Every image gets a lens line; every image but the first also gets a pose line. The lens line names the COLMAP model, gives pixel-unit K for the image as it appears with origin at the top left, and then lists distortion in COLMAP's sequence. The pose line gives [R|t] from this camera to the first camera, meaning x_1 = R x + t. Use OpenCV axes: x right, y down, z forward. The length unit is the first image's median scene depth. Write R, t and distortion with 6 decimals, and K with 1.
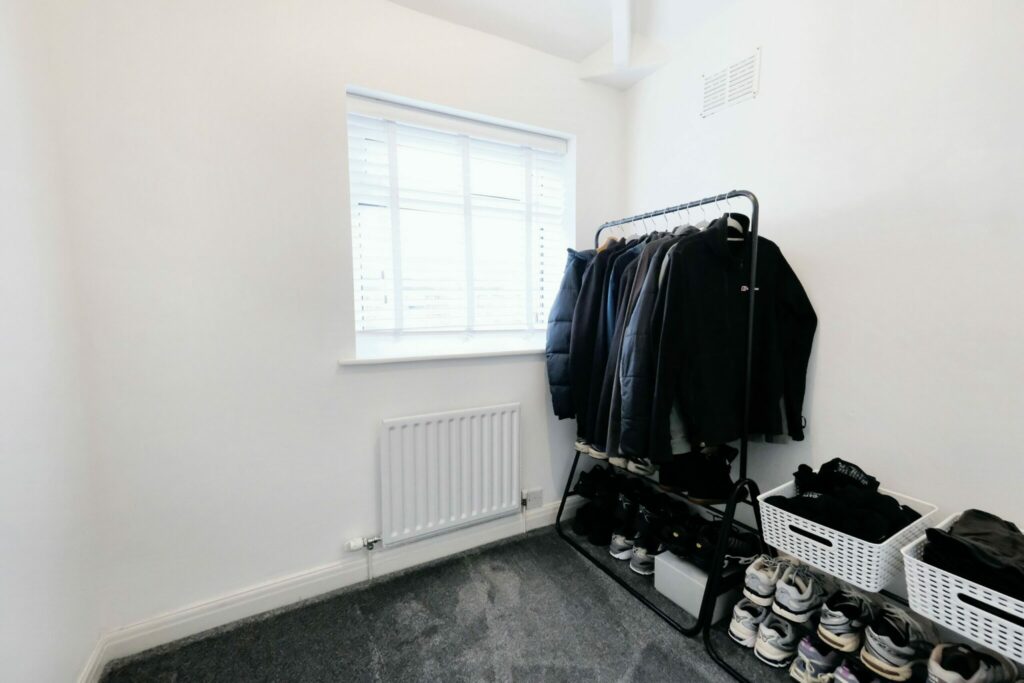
lens RADIAL K [[444.8, 0, 513.7], [0, 444.8, 342.5], [0, 0, 1]] dist [0.025184, 0.013023]
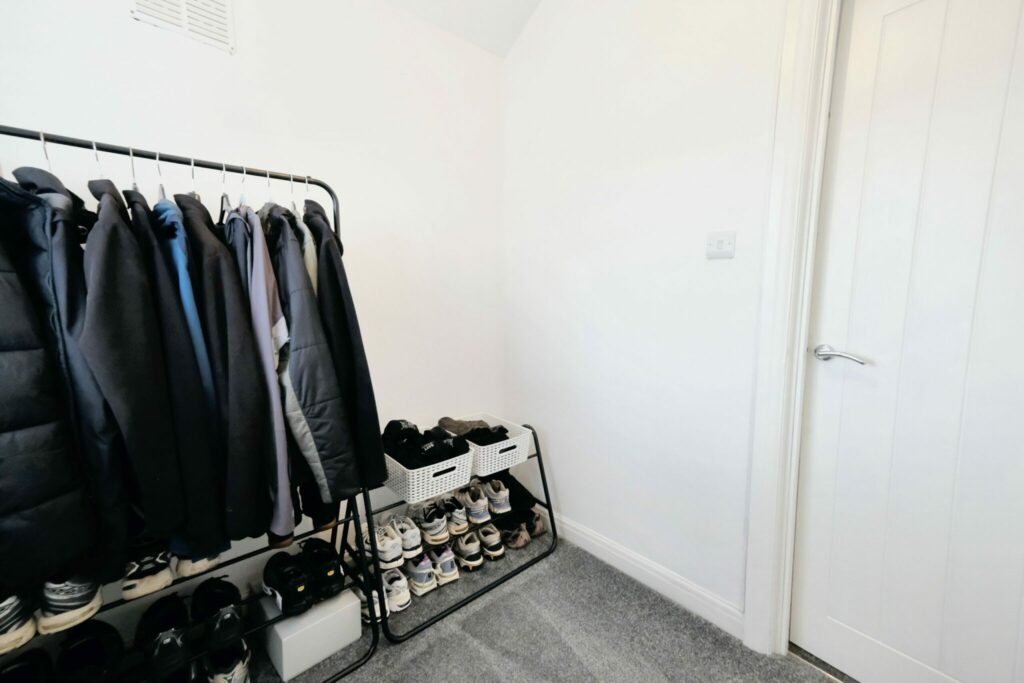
lens RADIAL K [[444.8, 0, 513.7], [0, 444.8, 342.5], [0, 0, 1]] dist [0.025184, 0.013023]
pose [[-0.240158, -0.095678, 0.966007, -0.569291], [0.086491, 0.989064, 0.119464, -0.087189], [-0.966873, 0.112241, -0.229257, 0.927039]]
